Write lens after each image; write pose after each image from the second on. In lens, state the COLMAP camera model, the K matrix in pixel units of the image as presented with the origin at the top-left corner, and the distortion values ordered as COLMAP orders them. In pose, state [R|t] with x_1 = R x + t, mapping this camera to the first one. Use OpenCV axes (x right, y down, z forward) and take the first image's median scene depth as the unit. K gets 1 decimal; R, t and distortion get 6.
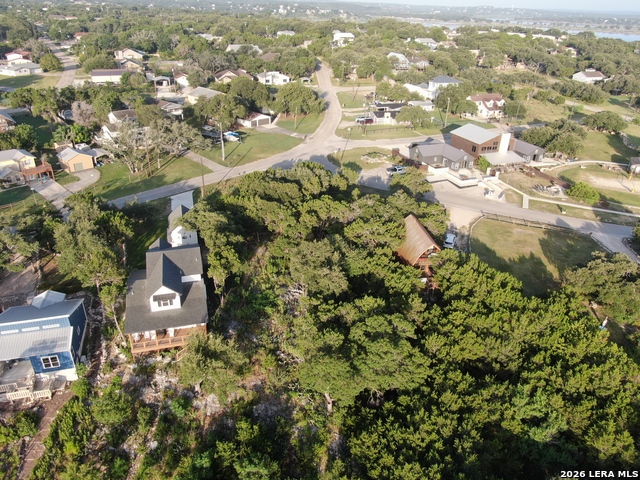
lens RADIAL K [[458.0, 0, 320.0], [0, 458.0, 240.0], [0, 0, 1]] dist [-0.015366, 0.003400]
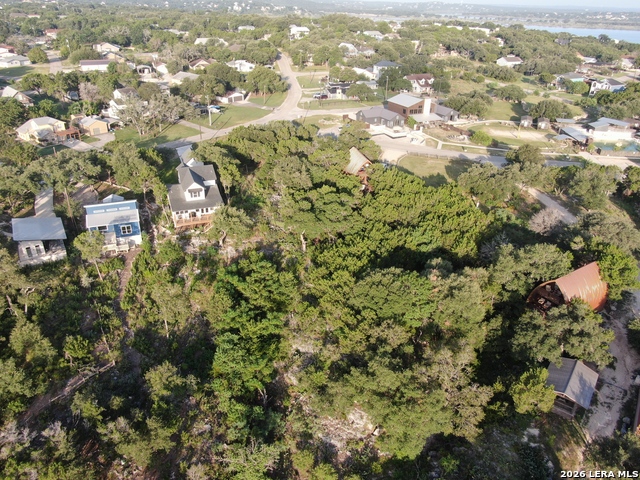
lens RADIAL K [[458.0, 0, 320.0], [0, 458.0, 240.0], [0, 0, 1]] dist [-0.015366, 0.003400]
pose [[0.995949, -0.045149, 0.077760, -0.020620], [0.044682, 0.998971, 0.007729, 0.136784], [-0.078029, -0.004223, 0.996942, -0.267649]]
